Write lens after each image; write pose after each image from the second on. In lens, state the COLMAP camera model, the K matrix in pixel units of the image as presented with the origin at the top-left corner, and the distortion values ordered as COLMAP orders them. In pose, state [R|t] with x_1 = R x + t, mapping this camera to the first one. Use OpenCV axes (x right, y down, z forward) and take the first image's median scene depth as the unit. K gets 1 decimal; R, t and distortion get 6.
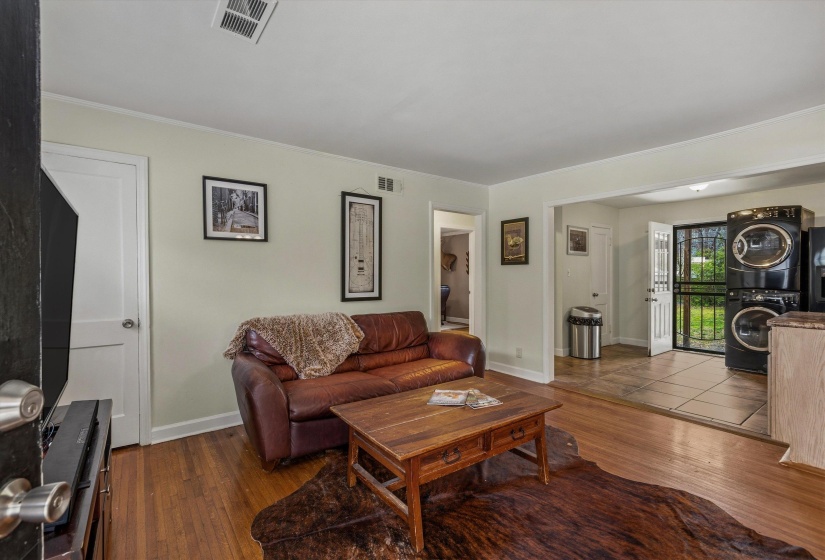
lens RADIAL K [[373.1, 0, 409.1], [0, 373.1, 276.2], [0, 0, 1]] dist [0.004369, -0.002042]
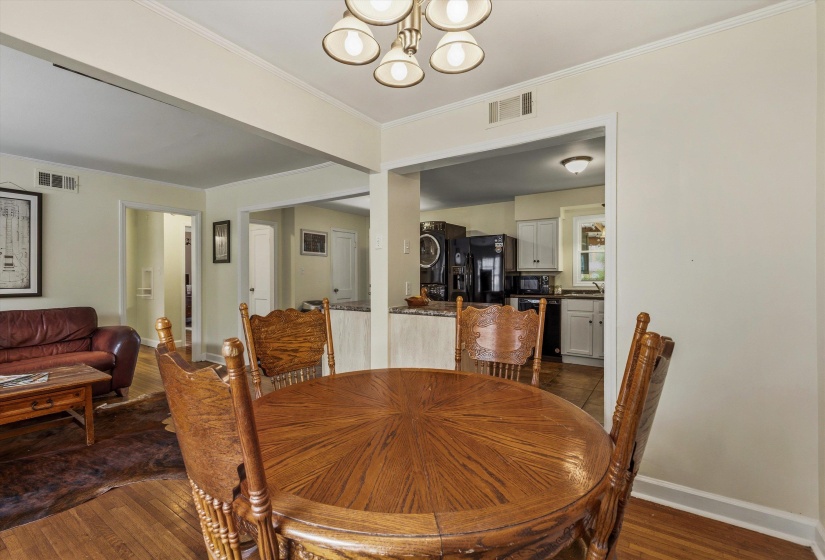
lens RADIAL K [[373.1, 0, 409.6], [0, 373.1, 276.0], [0, 0, 1]] dist [0.004369, -0.002042]
pose [[0.947500, 0.001015, 0.319753, 0.554426], [-0.001366, 0.999999, 0.000875, 0.007287], [-0.319752, -0.001266, 0.947500, -0.266320]]
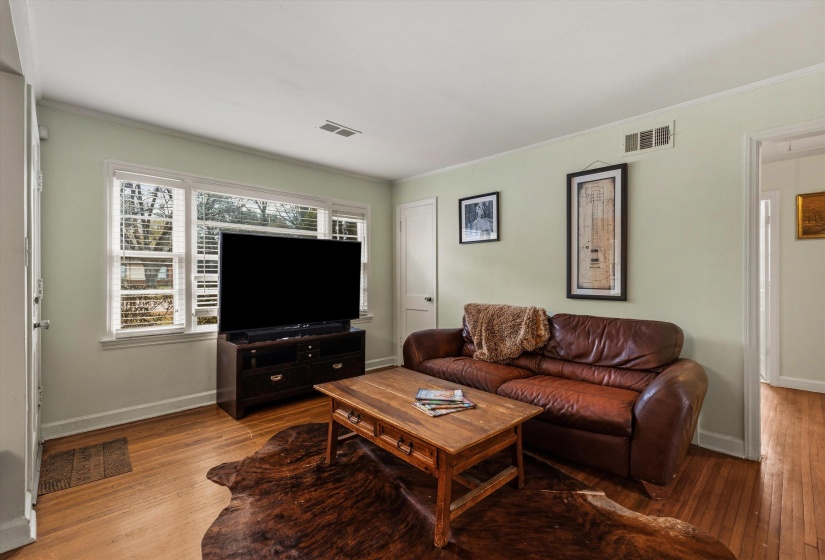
lens RADIAL K [[370.7, 0, 406.2], [0, 370.7, 275.4], [0, 0, 1]] dist [0.001548, 0.000283]
pose [[0.116067, 0.001939, -0.993240, 0.630831], [-0.003505, 0.999993, 0.001543, 0.013392], [0.993235, 0.003302, 0.116073, 0.495918]]
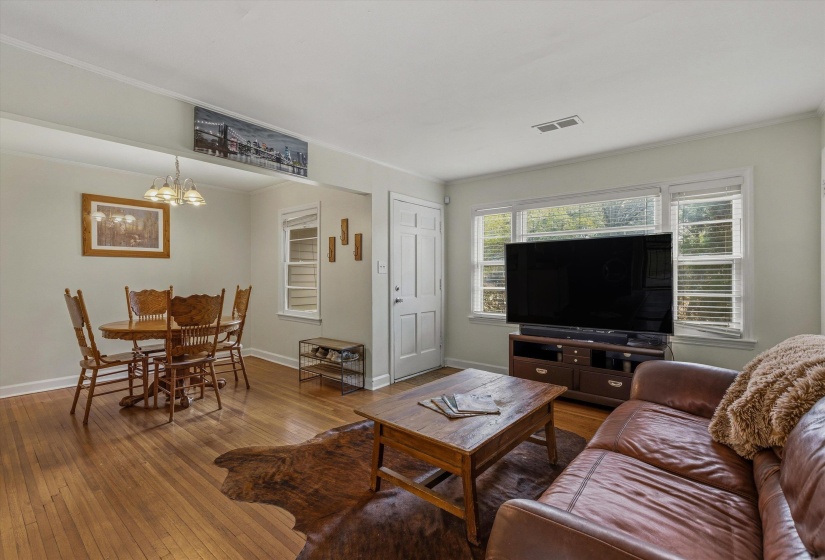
lens RADIAL K [[373.1, 0, 409.8], [0, 373.1, 279.3], [0, 0, 1]] dist [0.004369, -0.002042]
pose [[-0.972808, 0.005354, -0.231549, 0.293572], [0.002524, 0.999918, 0.012517, 0.007888], [0.231597, 0.011593, -0.972743, 1.123962]]
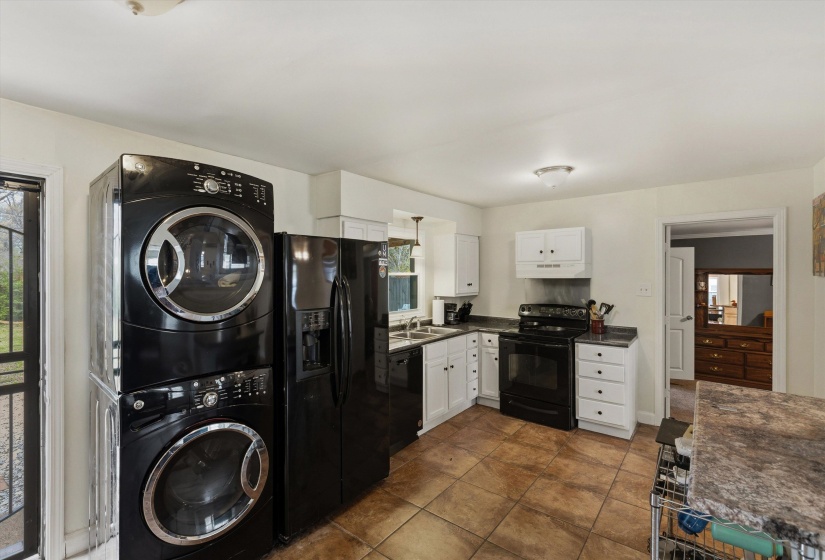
lens RADIAL K [[373.1, 0, 408.7], [0, 373.1, 278.7], [0, 0, 1]] dist [0.004369, -0.002042]
pose [[-0.251229, -0.007736, 0.967897, 0.616482], [0.002980, 0.999957, 0.008766, -0.082485], [-0.967923, 0.005087, -0.251196, 1.068098]]
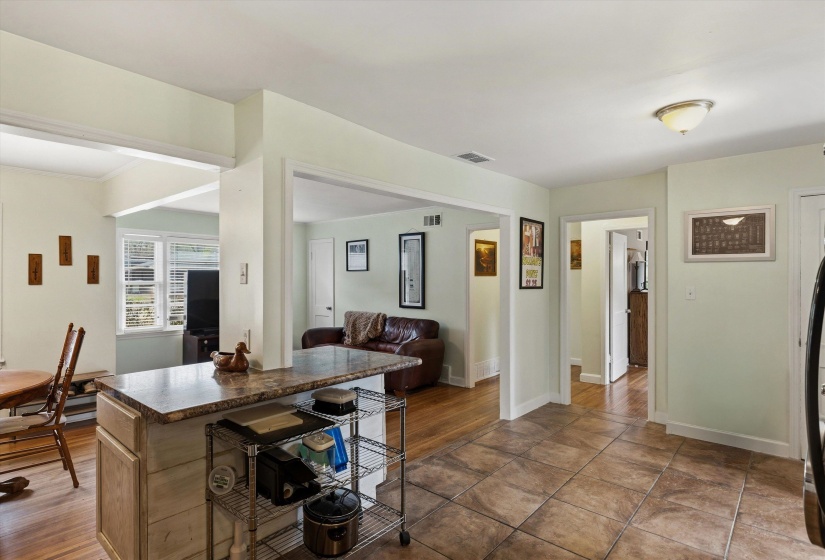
lens RADIAL K [[432.6, 0, 406.3], [0, 432.6, 281.8], [0, 0, 1]] dist [0.001945, 0.000434]
pose [[0.202472, 0.008014, -0.979255, 1.474642], [-0.002673, 0.999967, 0.007630, -0.047111], [0.979284, 0.001073, 0.202486, 0.649334]]
